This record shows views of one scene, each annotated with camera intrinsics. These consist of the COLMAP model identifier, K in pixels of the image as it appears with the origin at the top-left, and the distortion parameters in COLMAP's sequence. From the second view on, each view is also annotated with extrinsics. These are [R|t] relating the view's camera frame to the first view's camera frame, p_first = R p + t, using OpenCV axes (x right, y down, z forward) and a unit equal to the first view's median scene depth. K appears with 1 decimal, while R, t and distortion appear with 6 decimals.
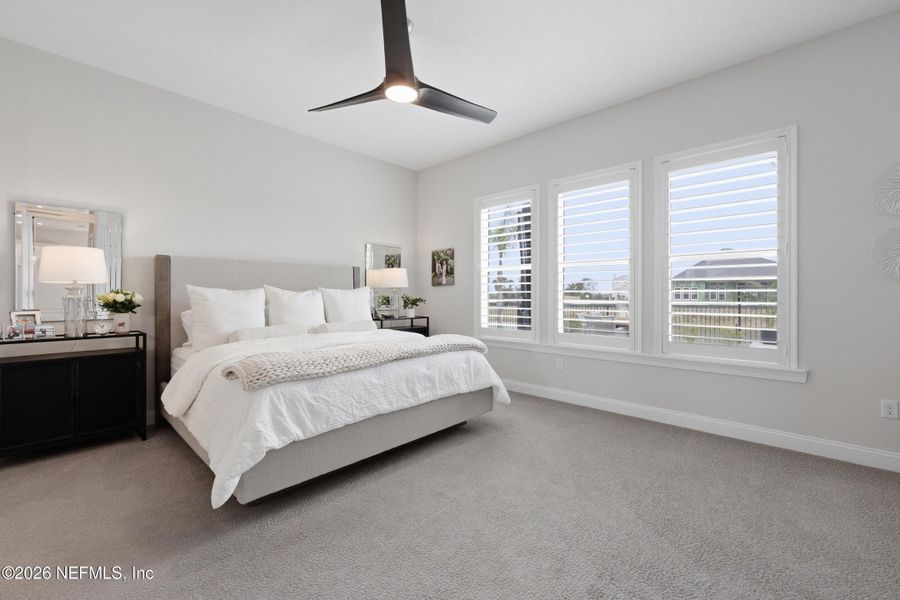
lens RADIAL K [[372.6, 0, 450.0], [0, 372.6, 300.0], [0, 0, 1]] dist [0.000411, 0.000078]
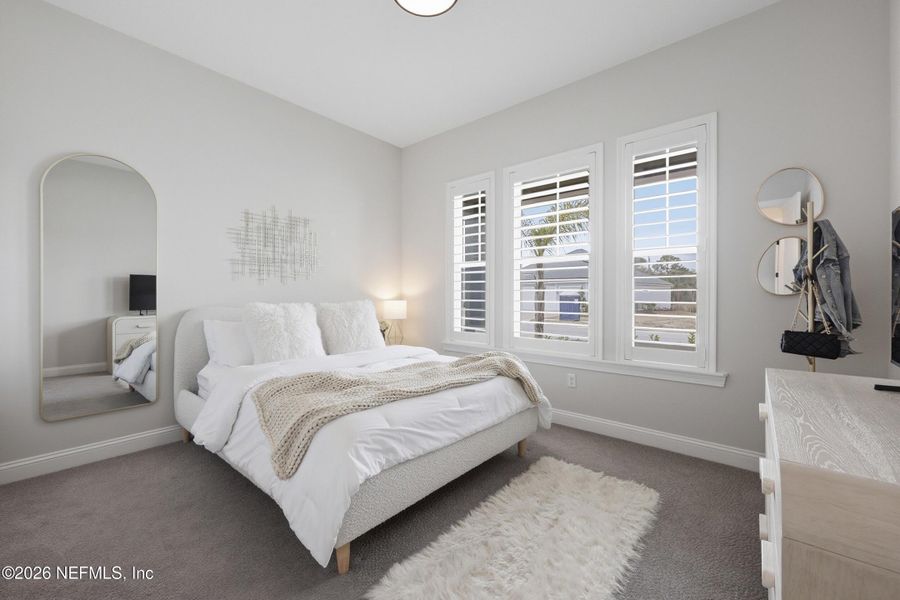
lens RADIAL K [[538.7, 0, 450.0], [0, 538.7, 300.0], [0, 0, 1]] dist [0.000143, -0.000071]
pose [[0.989365, -0.001579, -0.145443, 0.334972], [0.000995, 0.999991, -0.004089, 0.005012], [0.145448, 0.003900, 0.989358, -0.313814]]
